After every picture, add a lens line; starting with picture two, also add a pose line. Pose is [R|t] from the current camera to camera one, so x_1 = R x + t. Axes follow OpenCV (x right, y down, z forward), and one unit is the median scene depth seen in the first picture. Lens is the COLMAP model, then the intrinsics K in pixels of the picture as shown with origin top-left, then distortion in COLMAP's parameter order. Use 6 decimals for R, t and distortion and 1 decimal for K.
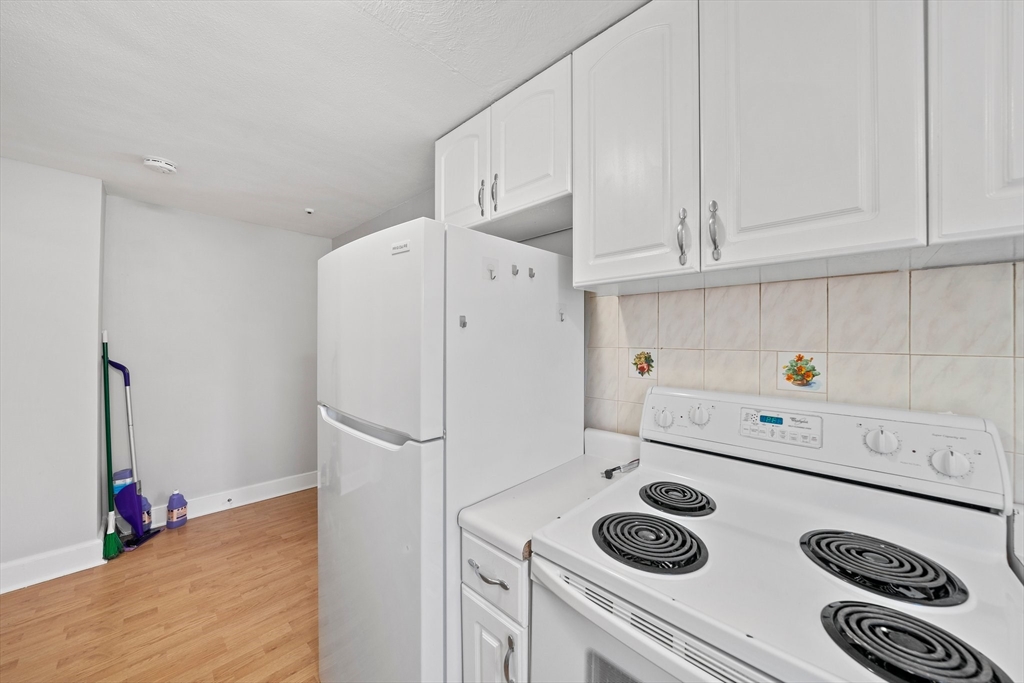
lens RADIAL K [[356.4, 0, 516.2], [0, 356.4, 342.8], [0, 0, 1]] dist [-0.001634, -0.000106]
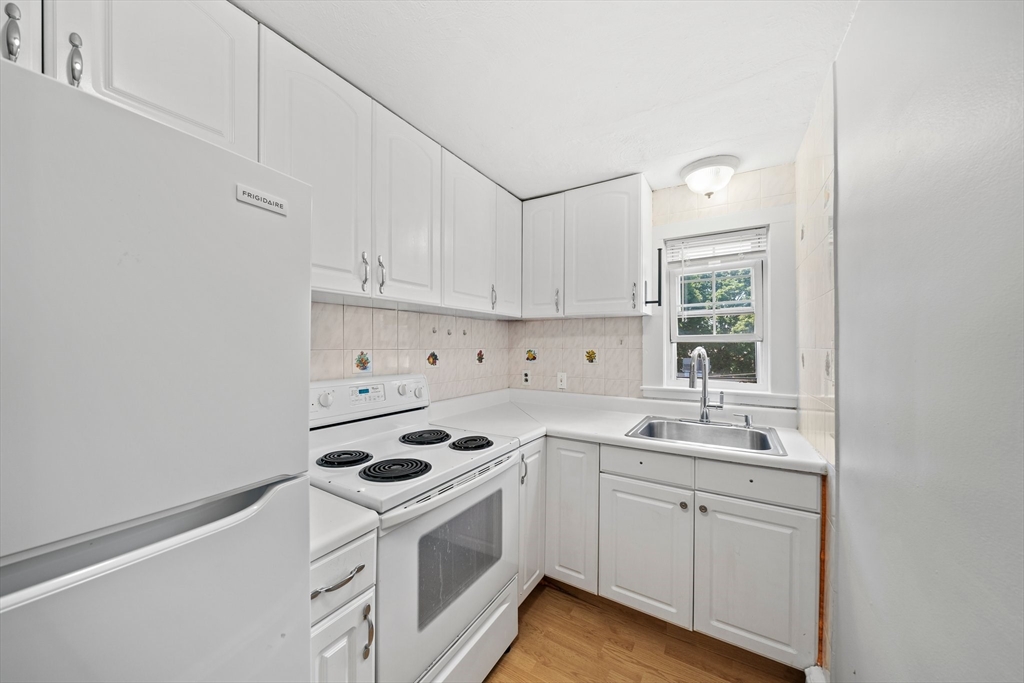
lens RADIAL K [[356.4, 0, 516.2], [0, 356.4, 342.8], [0, 0, 1]] dist [-0.001634, -0.000106]
pose [[-0.202054, 0.001868, 0.979373, -1.053231], [0.006255, 0.999980, -0.000617, -0.001003], [-0.979354, 0.006001, -0.202062, 0.658677]]
